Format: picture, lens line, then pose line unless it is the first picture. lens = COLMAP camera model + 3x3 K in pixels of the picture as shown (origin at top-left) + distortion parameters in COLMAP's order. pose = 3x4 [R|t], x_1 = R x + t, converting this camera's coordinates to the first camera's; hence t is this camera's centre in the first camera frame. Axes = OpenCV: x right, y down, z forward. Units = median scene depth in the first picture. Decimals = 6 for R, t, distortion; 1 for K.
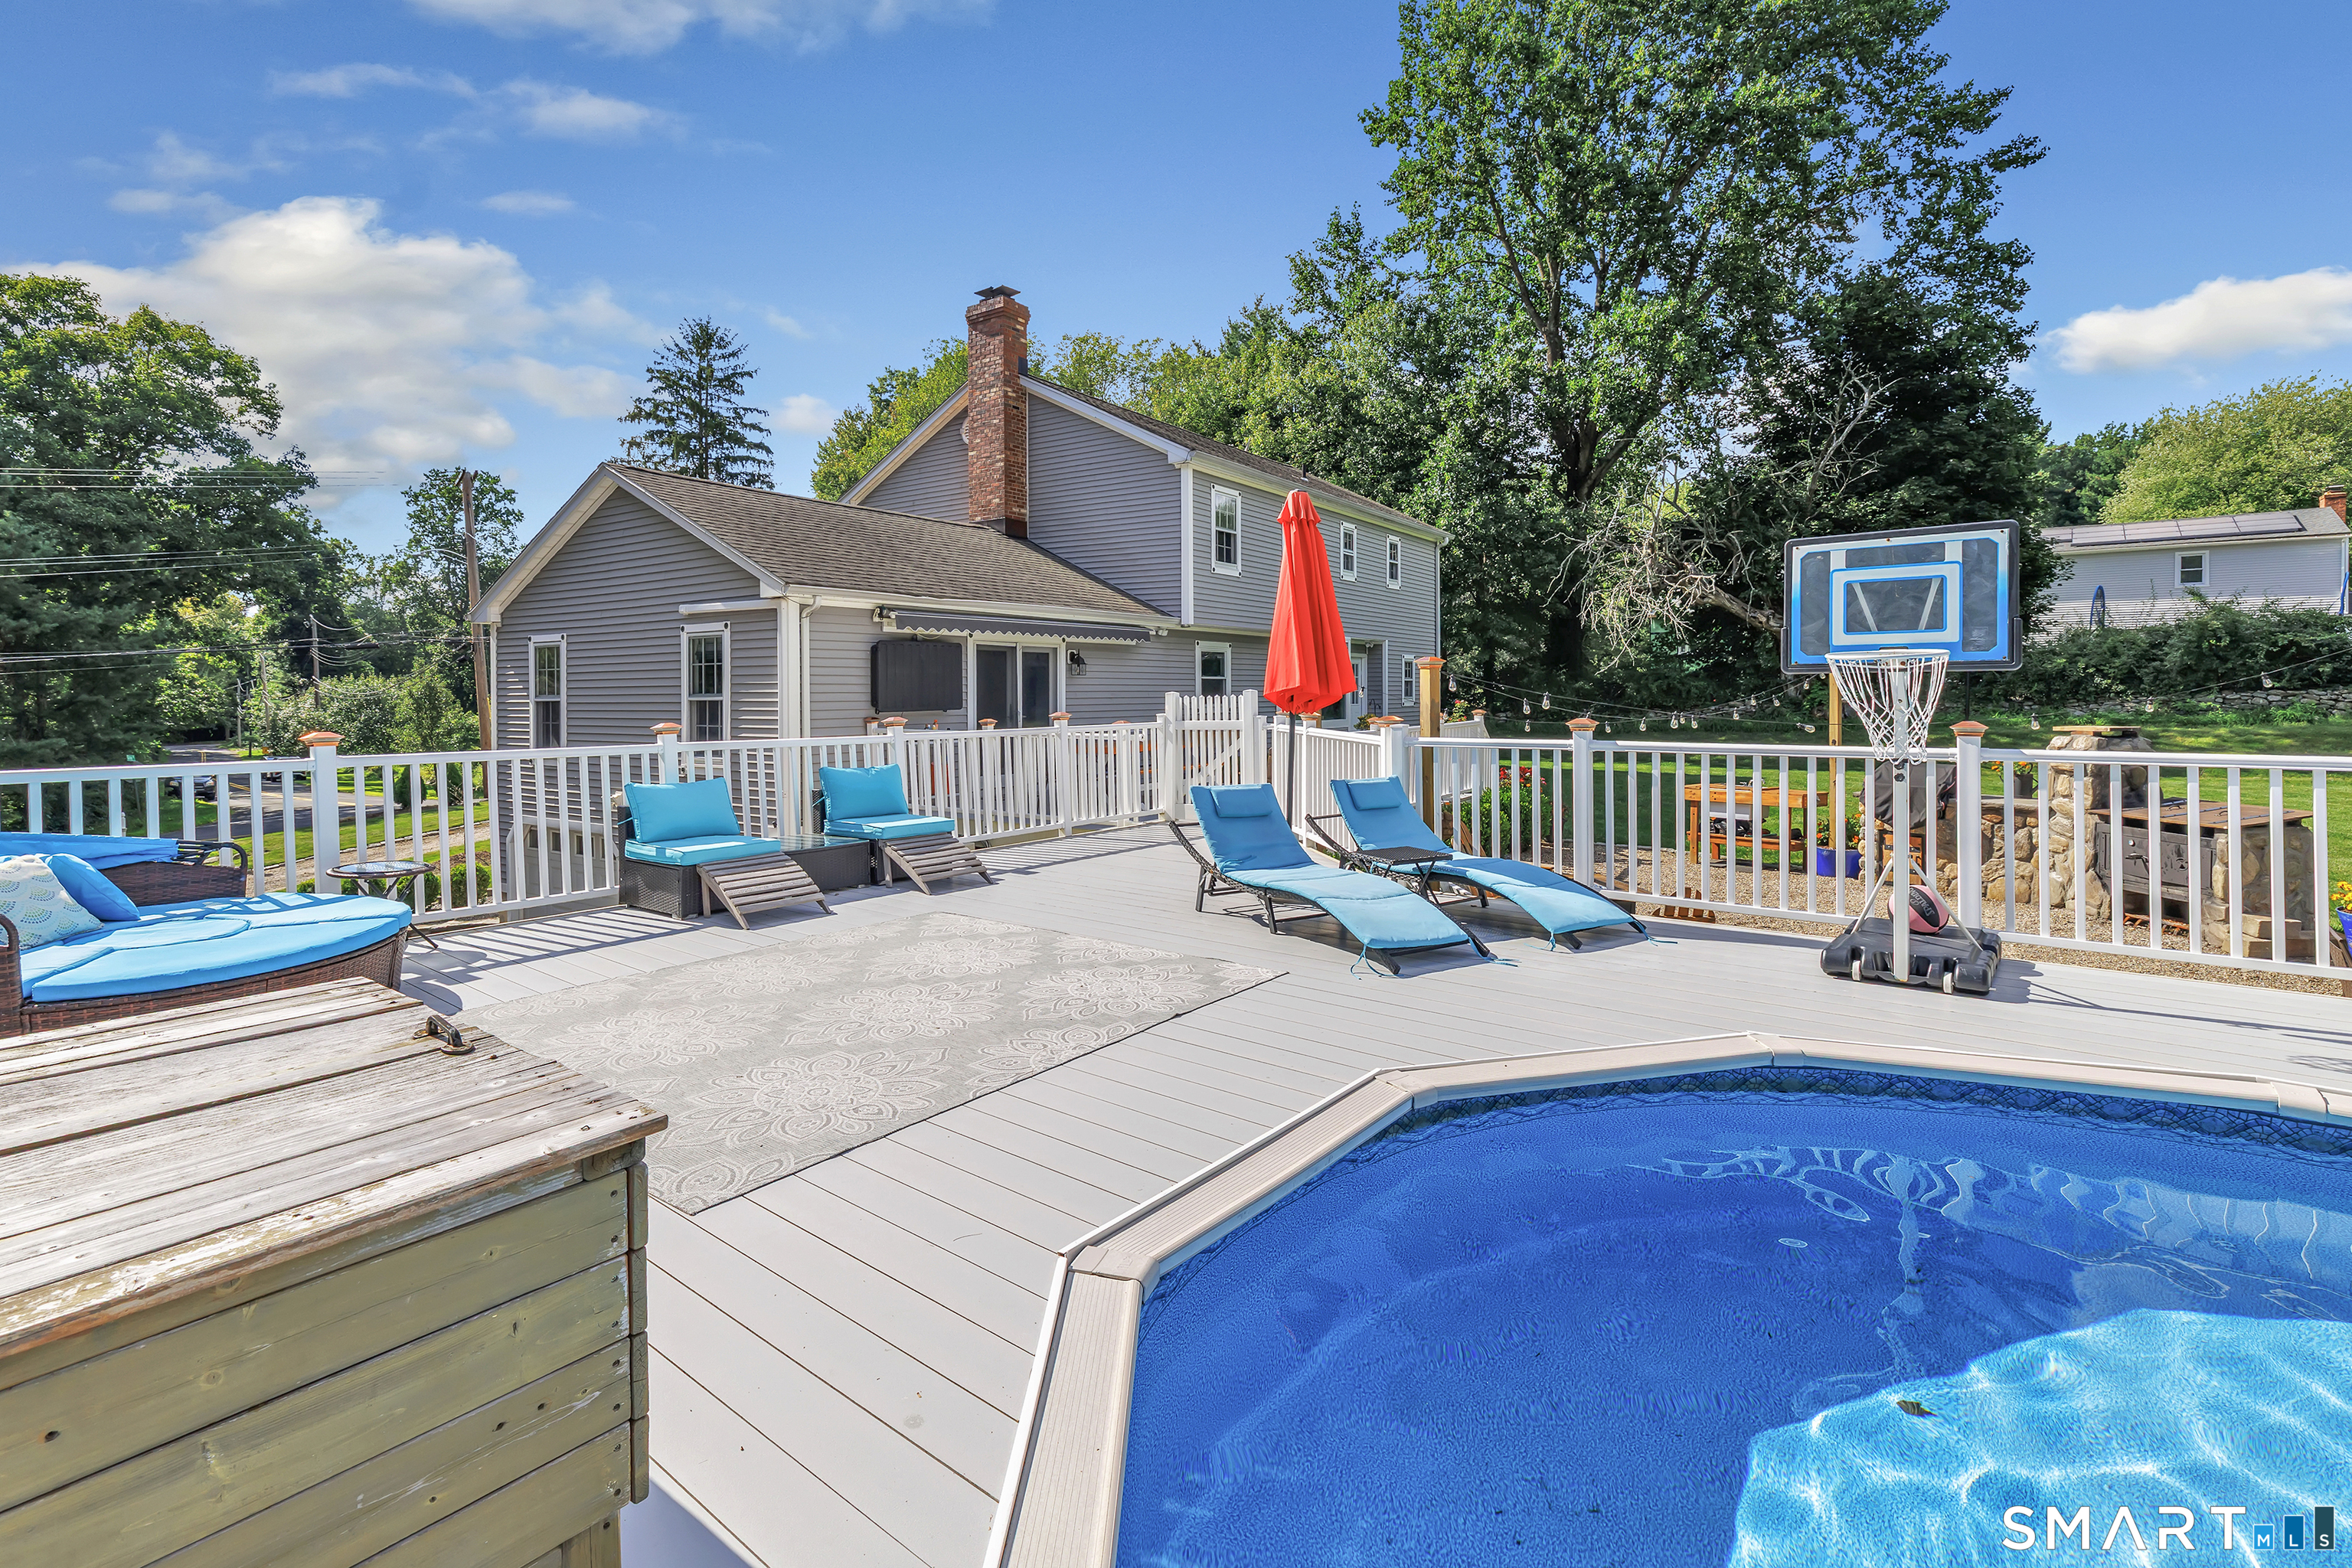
lens RADIAL K [[1111.5, 0, 1182.4], [0, 1111.5, 705.4], [0, 0, 1]] dist [-0.001760, 0.002133]
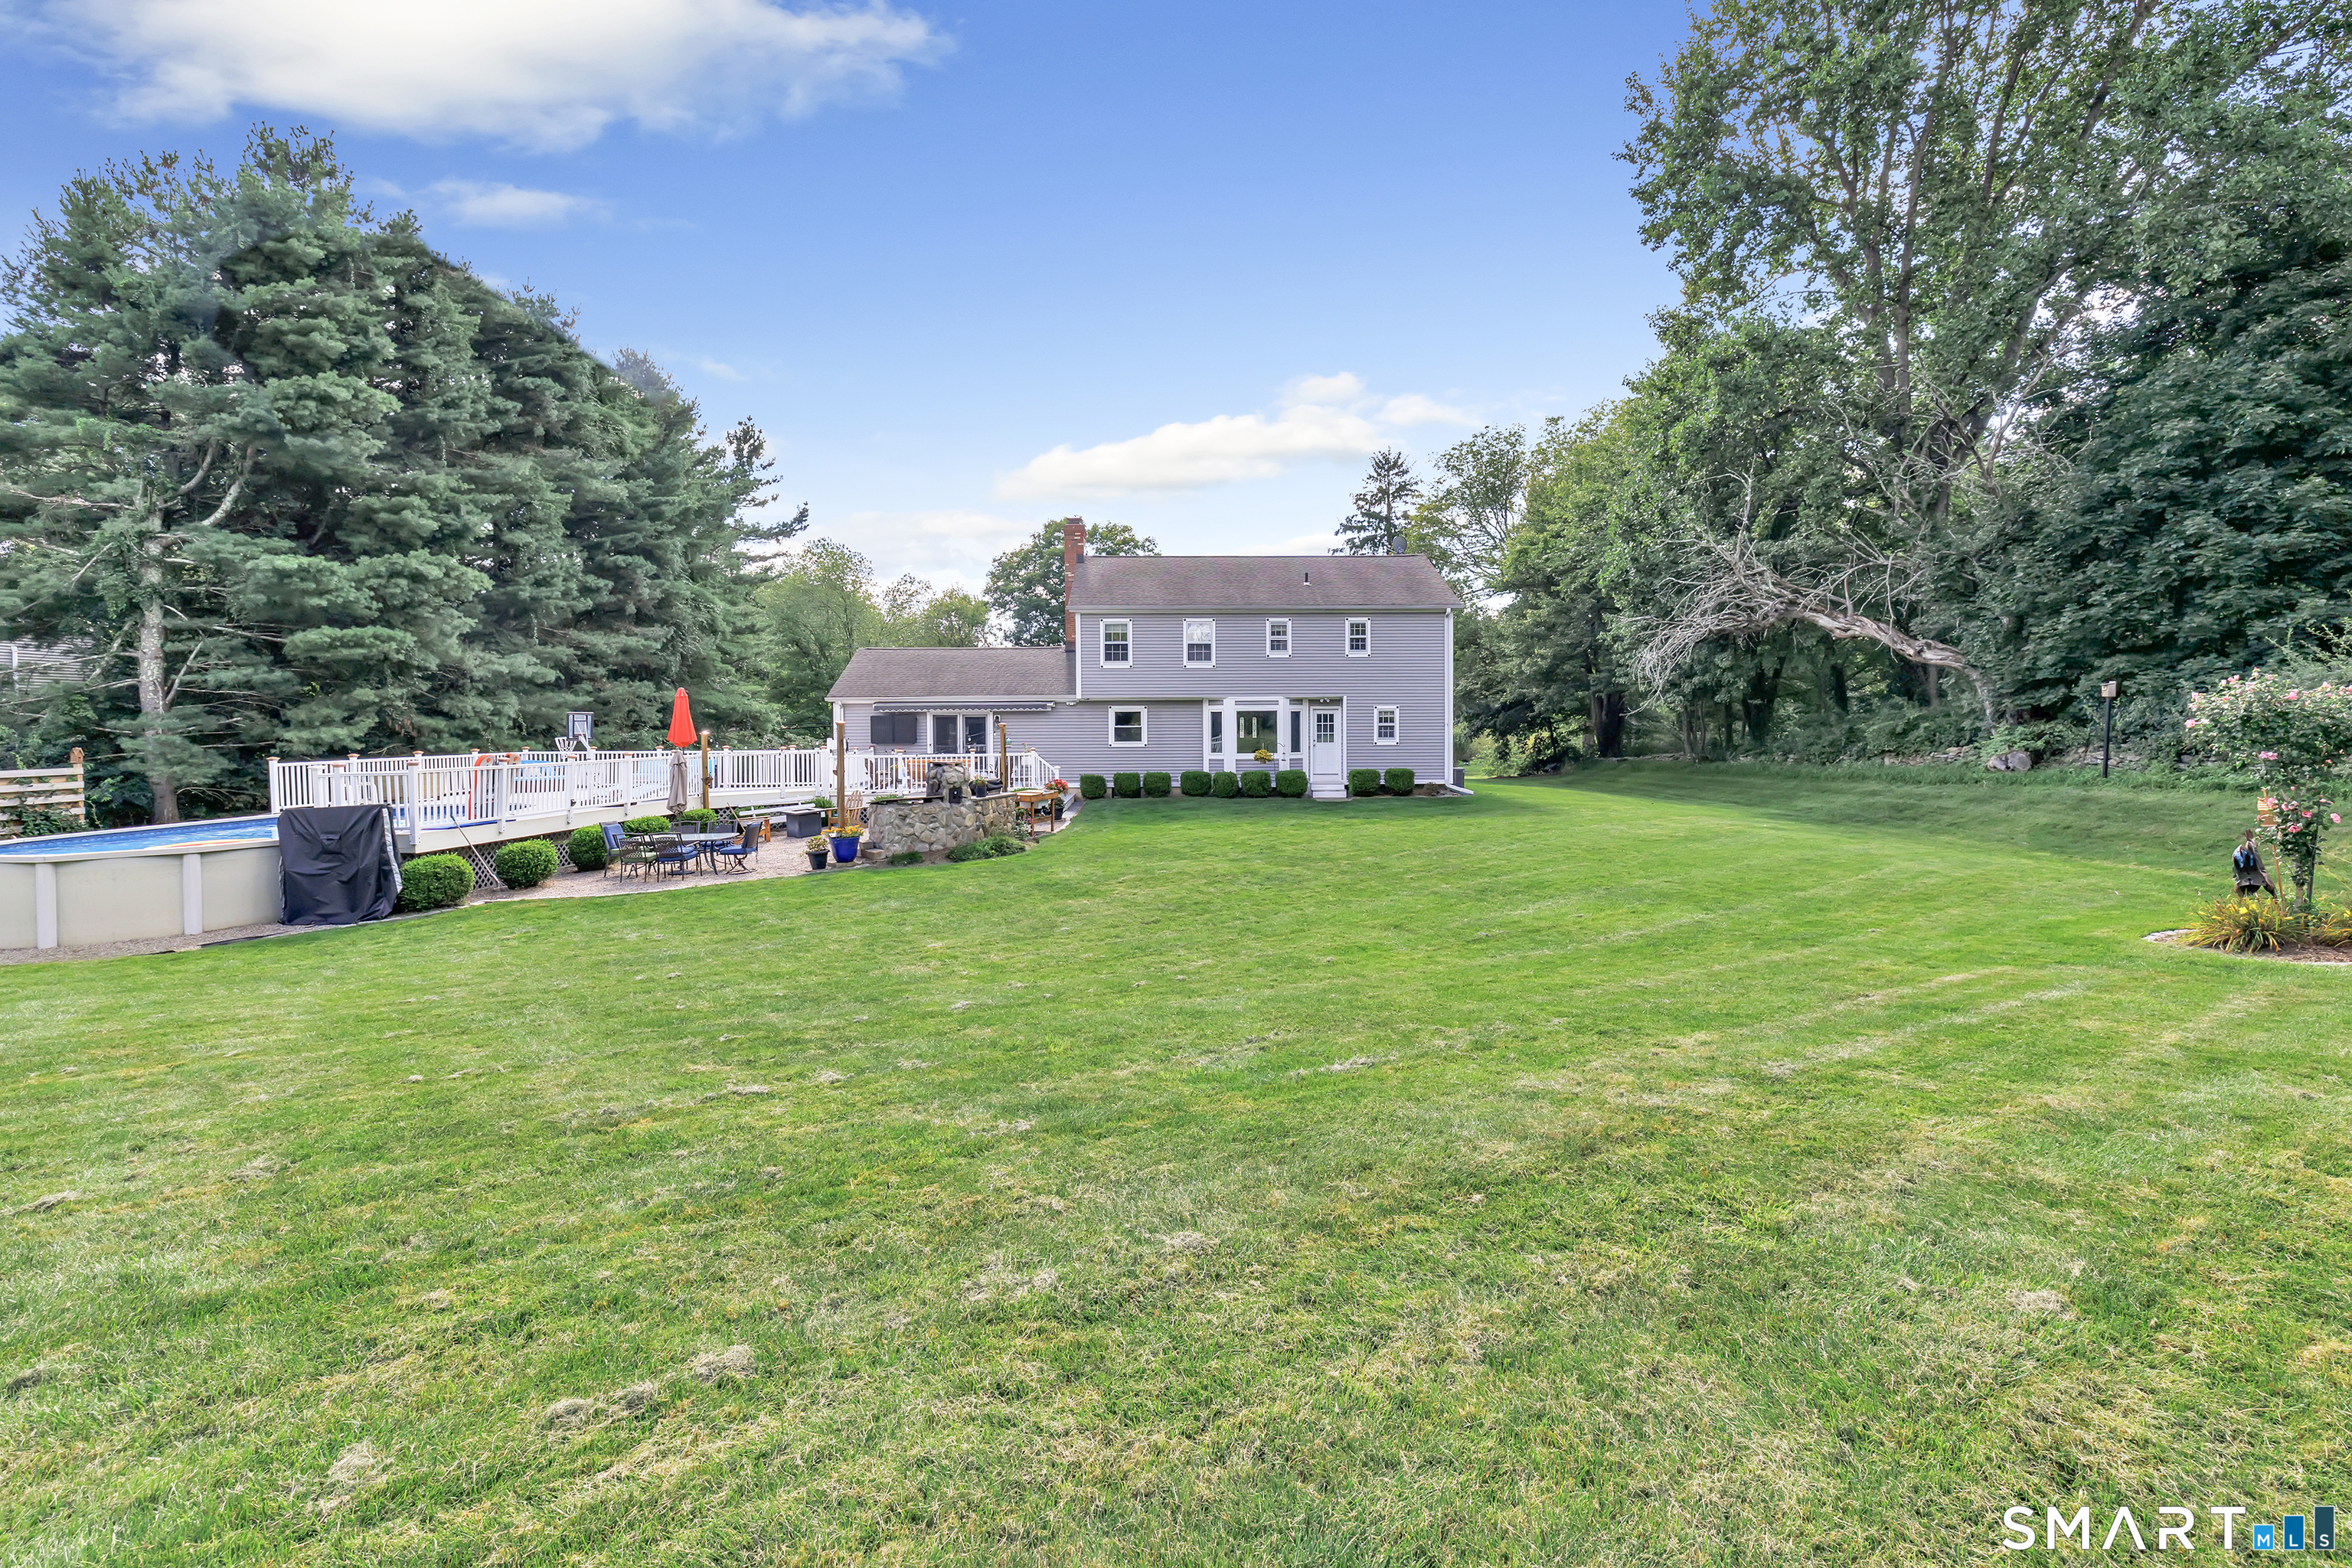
lens RADIAL K [[1029.4, 0, 1183.7], [0, 1029.4, 766.4], [0, 0, 1]] dist [0.001998, 0.000689]
pose [[0.585554, 0.038476, -0.809720, 0.835538], [-0.006378, 0.999061, 0.042860, -0.019117], [0.810609, -0.019932, 0.585249, 0.077044]]
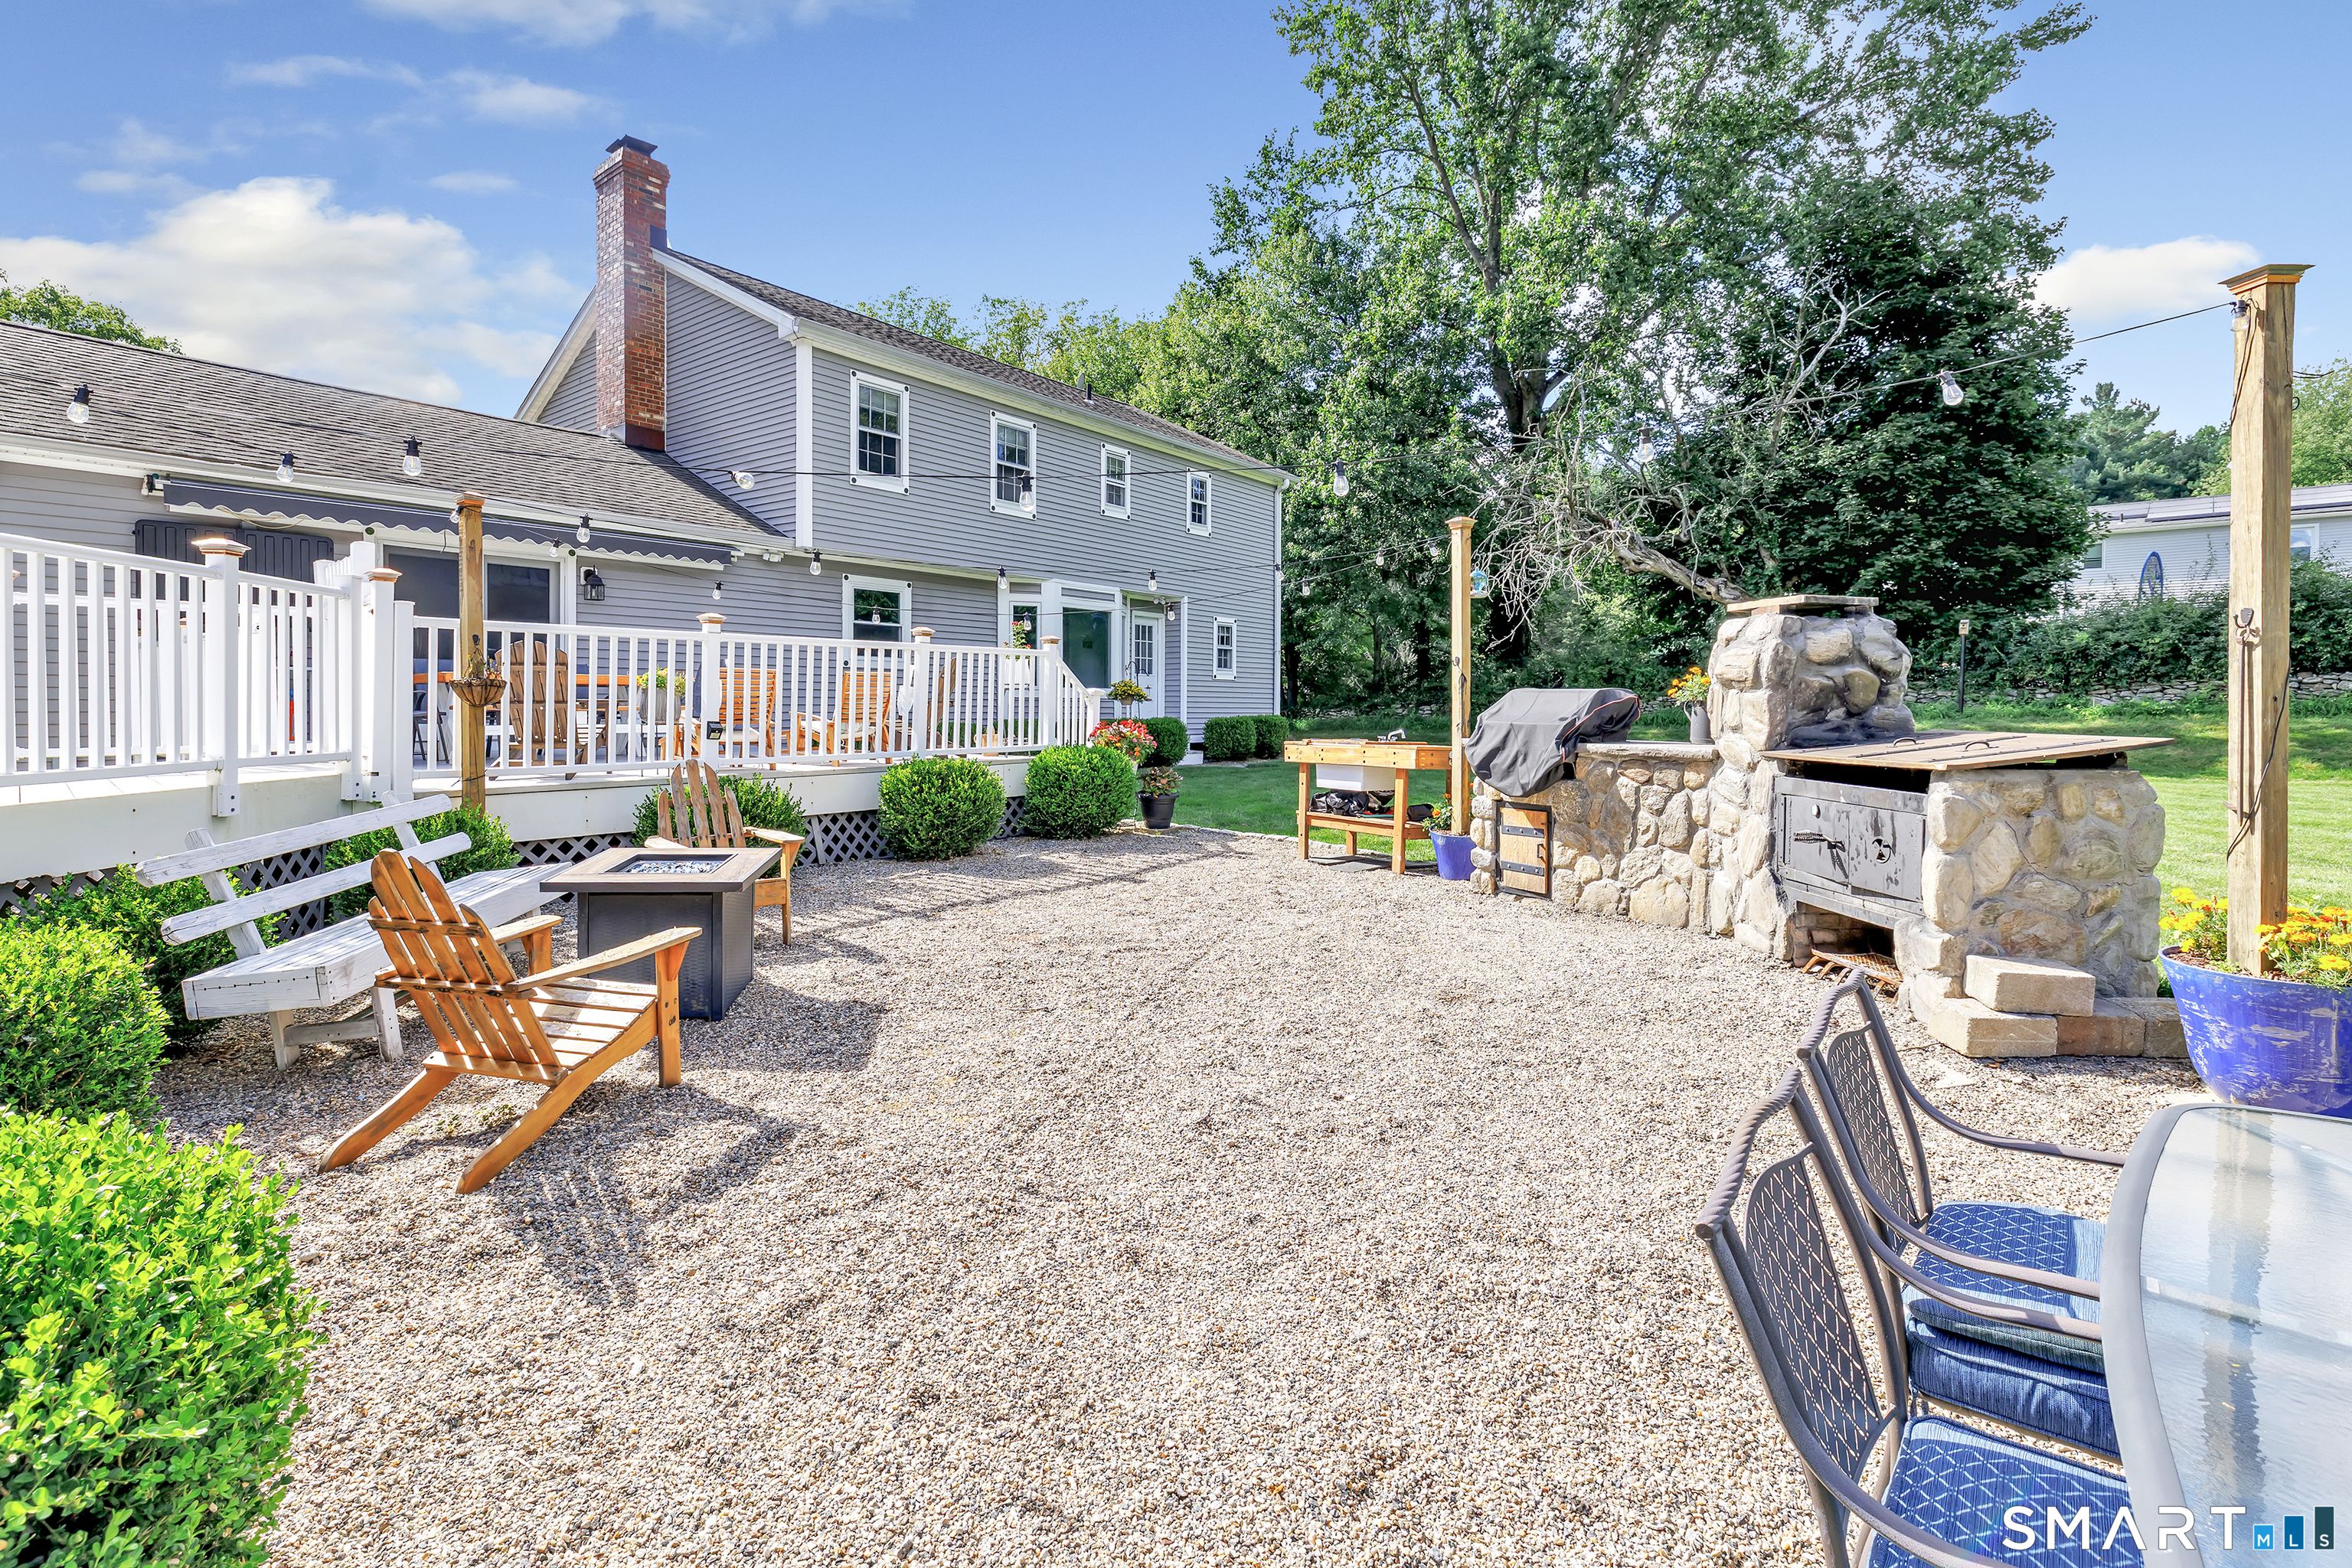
lens RADIAL K [[1111.5, 0, 1149.3], [0, 1111.5, 703.7], [0, 0, 1]] dist [-0.001760, 0.002133]
pose [[0.995833, 0.015884, -0.089801, 0.177633], [-0.016836, 0.999810, -0.009853, 0.022708], [0.089627, 0.011324, 0.995911, 0.138373]]
